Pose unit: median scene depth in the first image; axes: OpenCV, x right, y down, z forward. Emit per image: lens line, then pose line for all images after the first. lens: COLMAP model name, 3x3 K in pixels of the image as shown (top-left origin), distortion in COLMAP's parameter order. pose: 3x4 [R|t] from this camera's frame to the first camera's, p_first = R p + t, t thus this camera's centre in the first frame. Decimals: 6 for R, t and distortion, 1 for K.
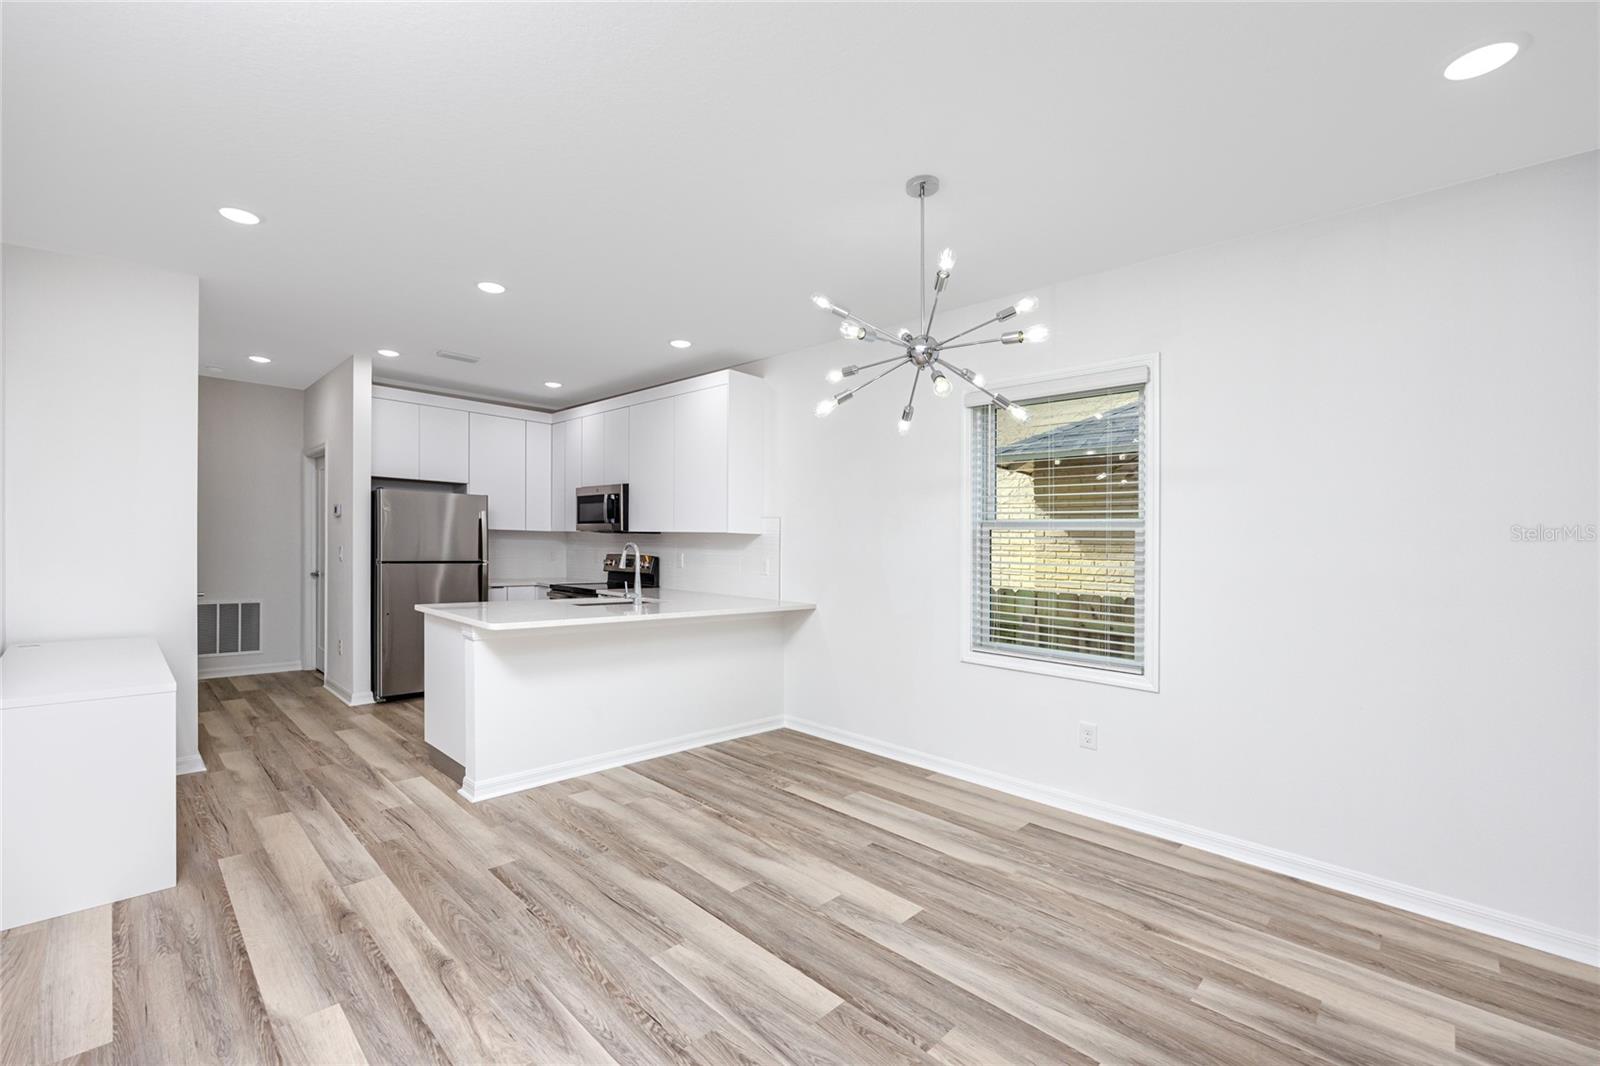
lens RADIAL K [[670.4, 0, 754.7], [0, 670.4, 546.3], [0, 0, 1]] dist [0.001379, 0.000372]
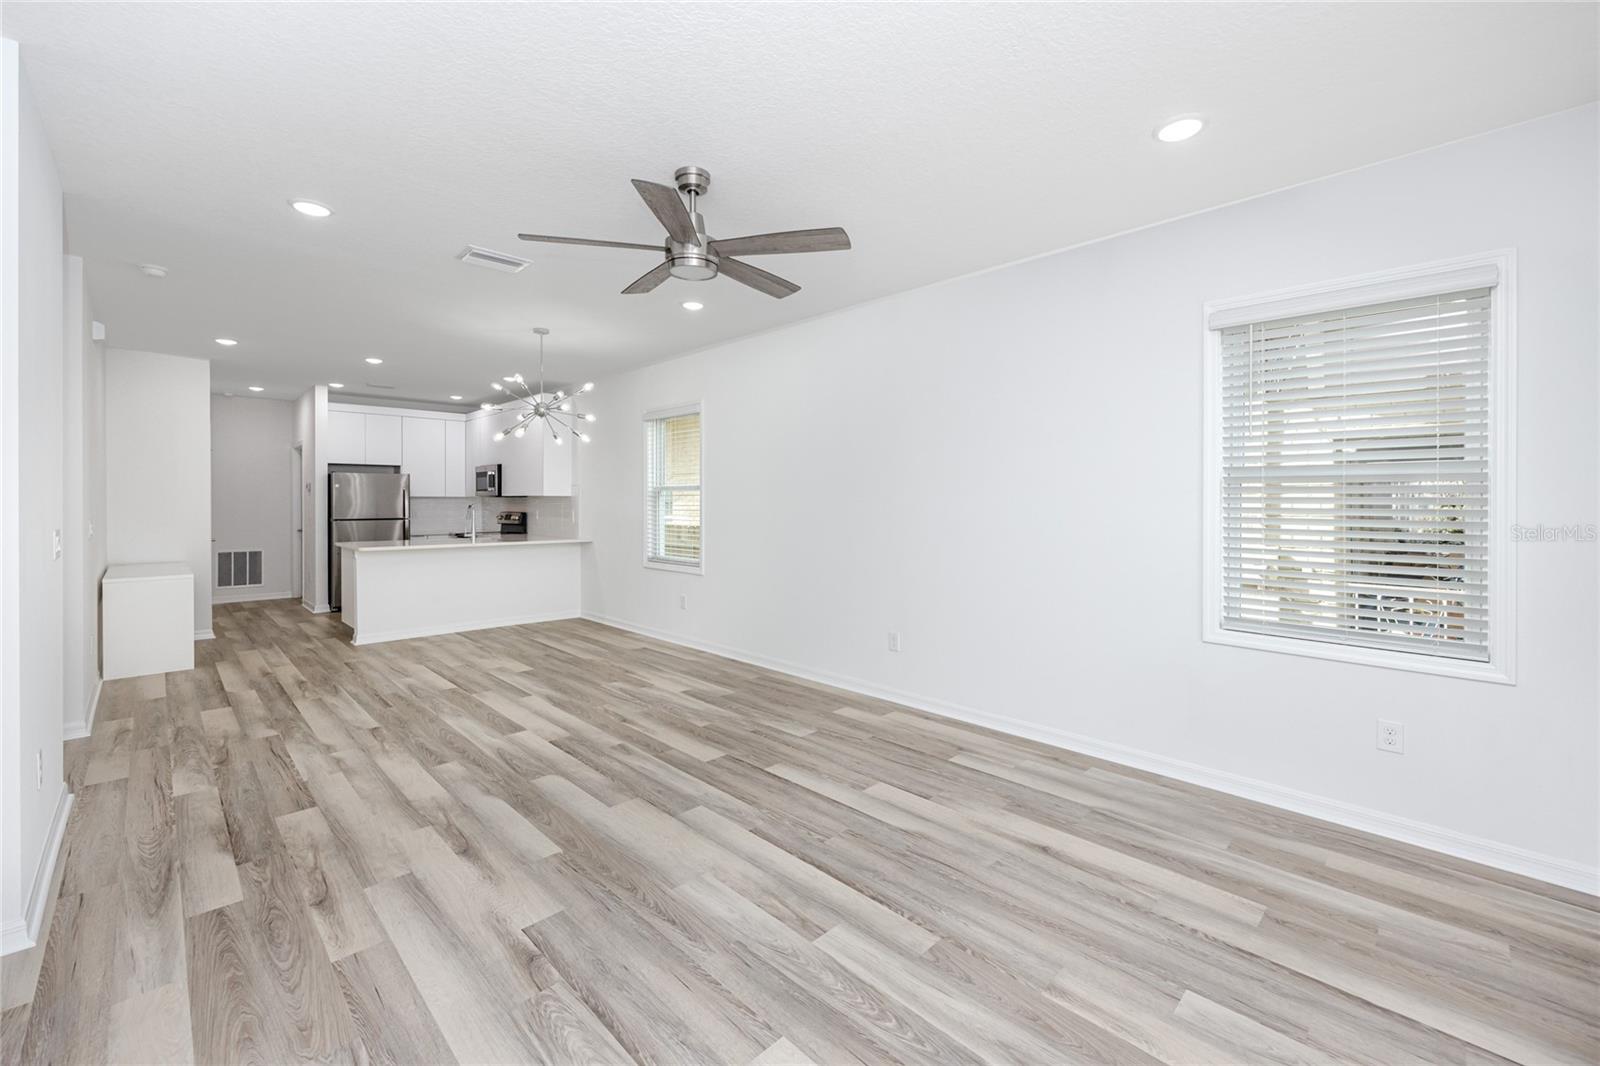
lens RADIAL K [[671.4, 0, 779.6], [0, 671.4, 501.6], [0, 0, 1]] dist [0.001471, 0.000261]
pose [[0.999587, -0.024190, -0.015504, 0.450147], [0.024161, 0.999706, -0.001998, 0.008535], [0.015547, 0.001622, 0.999878, -0.478841]]
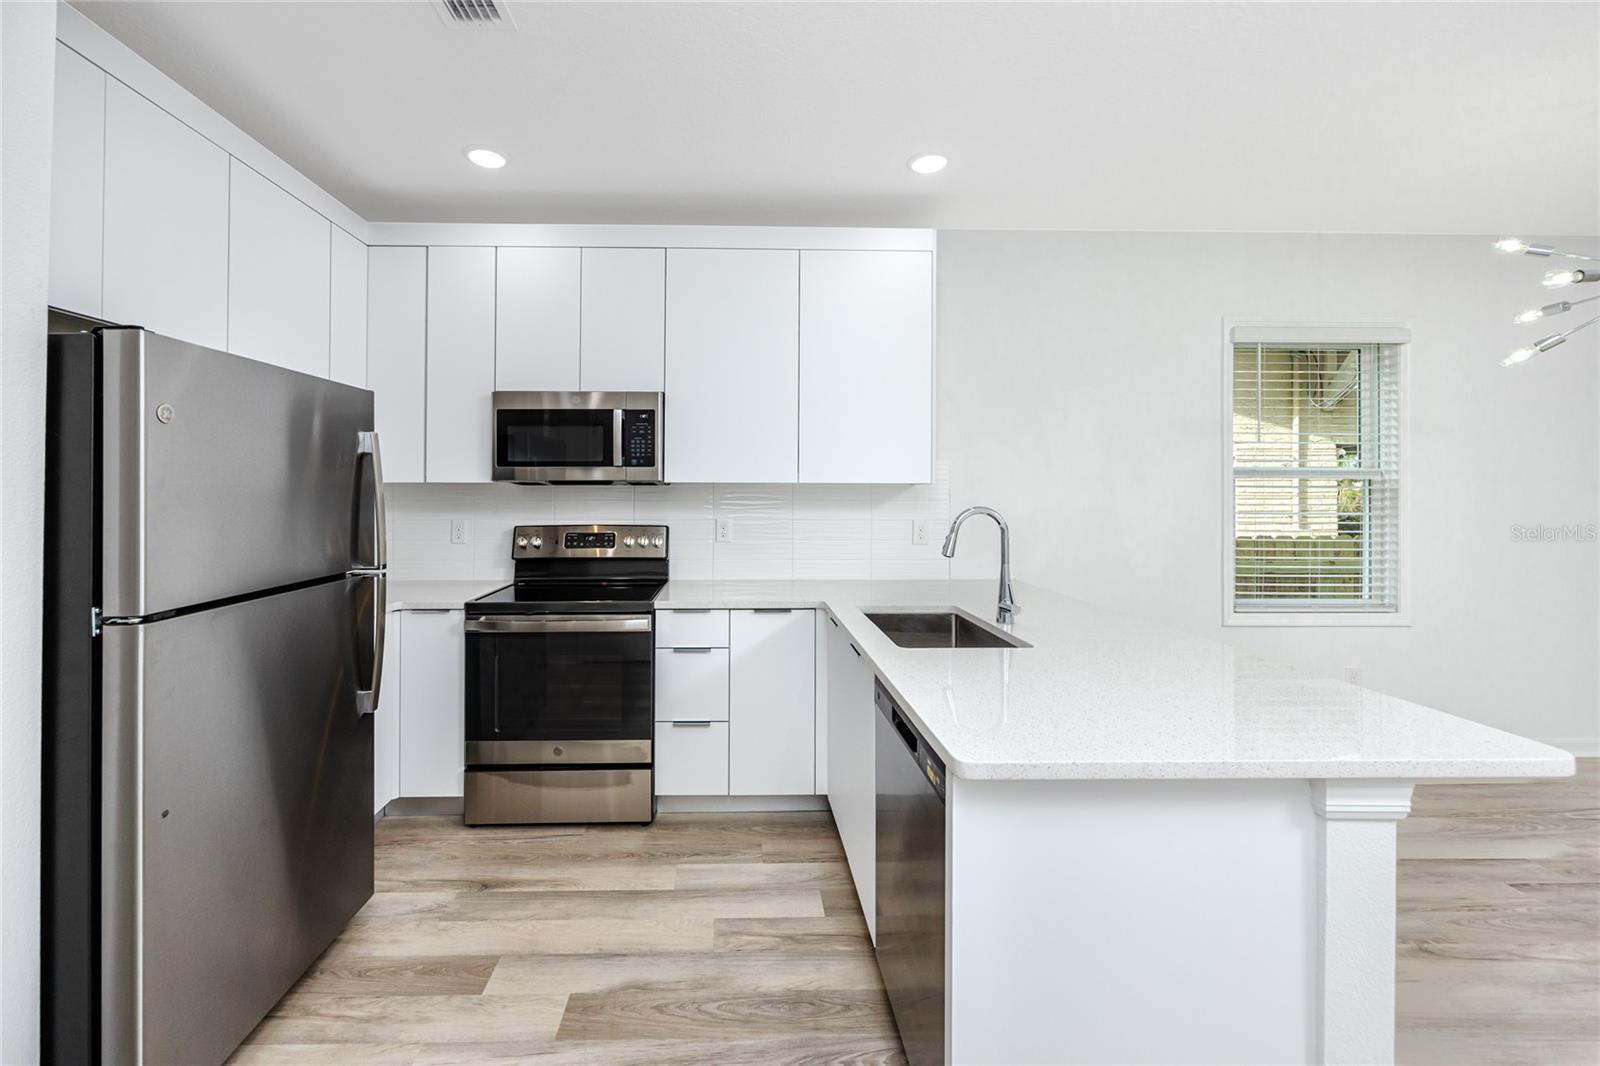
lens RADIAL K [[667.0, 0, 754.1], [0, 667.0, 479.3], [0, 0, 1]] dist [-0.001343, 0.000033]
pose [[0.680463, -0.013771, 0.732653, -0.536086], [0.017550, 0.999843, 0.002493, -0.025469], [-0.732572, 0.011162, 0.680598, 0.604970]]
